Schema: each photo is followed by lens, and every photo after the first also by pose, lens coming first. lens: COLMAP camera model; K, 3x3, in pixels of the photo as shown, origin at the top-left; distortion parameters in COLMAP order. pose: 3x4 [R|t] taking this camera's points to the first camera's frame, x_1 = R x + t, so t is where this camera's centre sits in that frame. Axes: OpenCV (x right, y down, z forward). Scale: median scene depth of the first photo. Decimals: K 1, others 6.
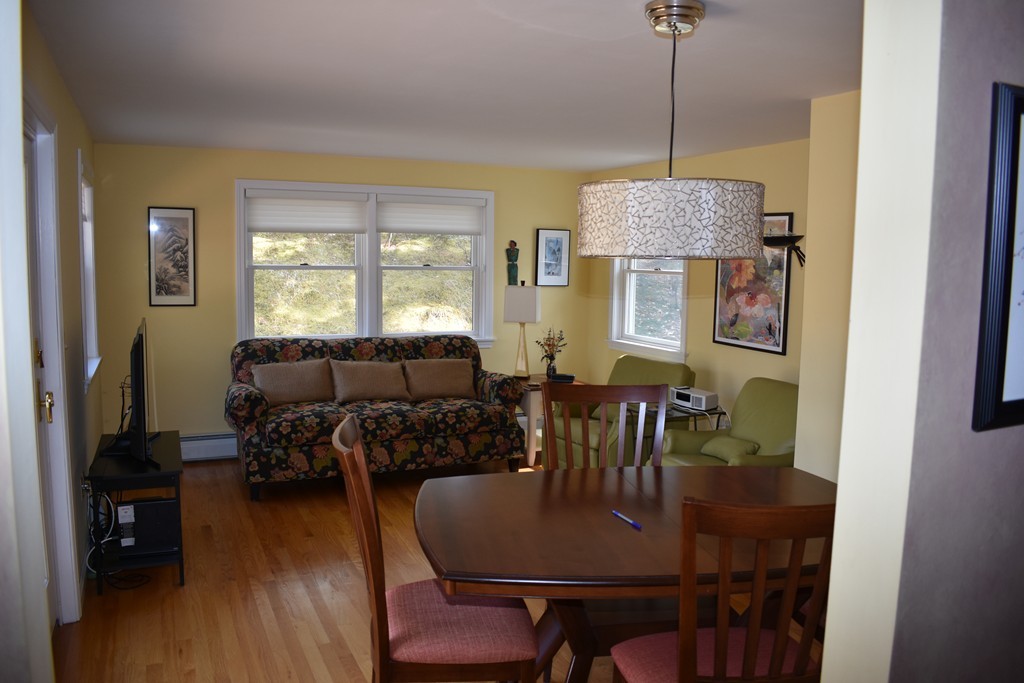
lens RADIAL K [[803.0, 0, 509.1], [0, 803.0, 343.6], [0, 0, 1]] dist [-0.093265, 0.014544]
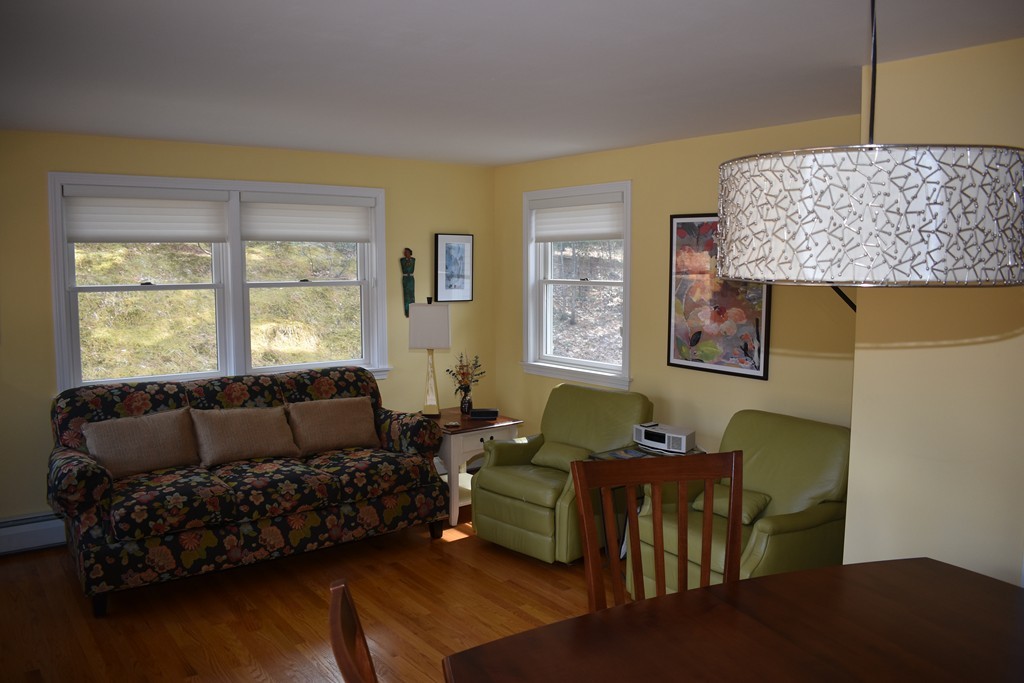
lens RADIAL K [[803.0, 0, 514.6], [0, 803.0, 343.6], [0, 0, 1]] dist [-0.093265, 0.014544]
pose [[0.975155, -0.038390, 0.218171, -0.087589], [0.039521, 0.999218, -0.000821, -0.030429], [-0.217969, 0.009422, 0.975910, 0.206278]]
